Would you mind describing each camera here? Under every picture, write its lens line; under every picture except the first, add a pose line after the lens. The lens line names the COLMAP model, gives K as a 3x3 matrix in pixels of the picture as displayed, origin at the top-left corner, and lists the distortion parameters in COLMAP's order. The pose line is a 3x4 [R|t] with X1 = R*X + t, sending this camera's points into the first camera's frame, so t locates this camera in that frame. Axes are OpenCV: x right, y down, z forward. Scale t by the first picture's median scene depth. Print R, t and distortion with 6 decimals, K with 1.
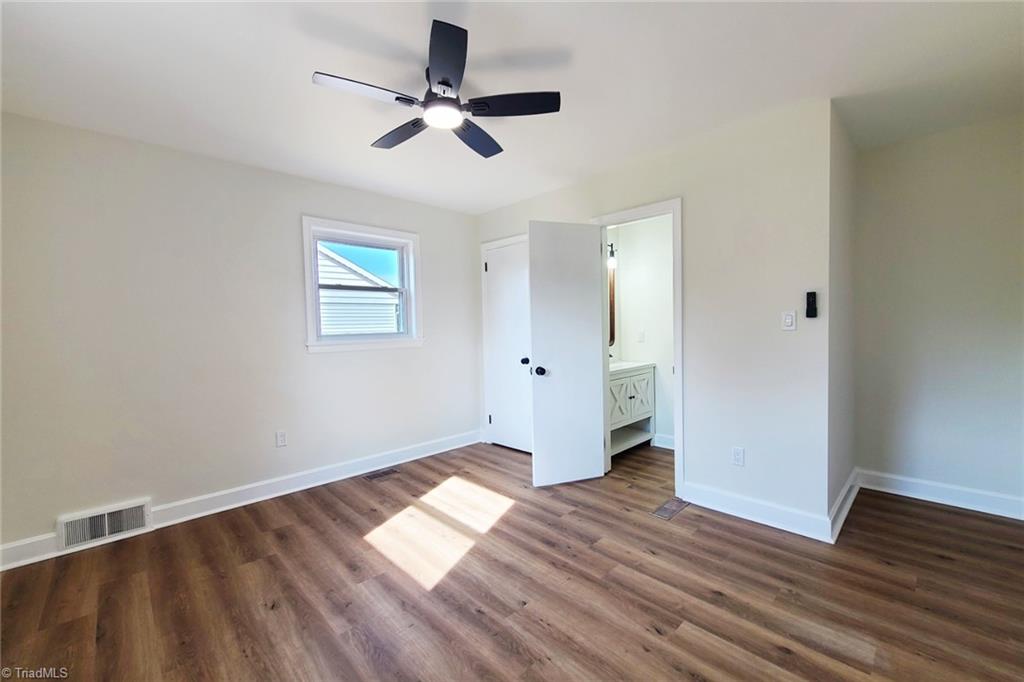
lens RADIAL K [[416.3, 0, 513.8], [0, 416.3, 341.1], [0, 0, 1]] dist [-0.001443, -0.000464]
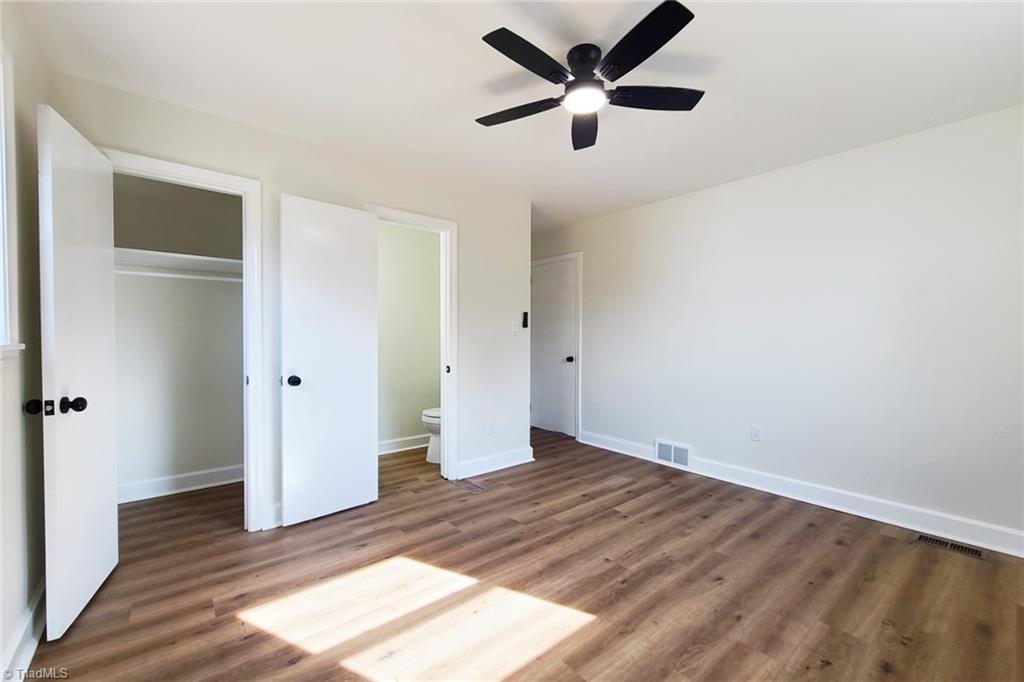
lens RADIAL K [[416.3, 0, 513.8], [0, 416.3, 341.1], [0, 0, 1]] dist [-0.001443, -0.000464]
pose [[0.079279, 0.007934, 0.996821, -1.008185], [0.030861, 0.999469, -0.010410, 0.011342], [-0.996375, 0.031588, 0.078992, 0.984552]]
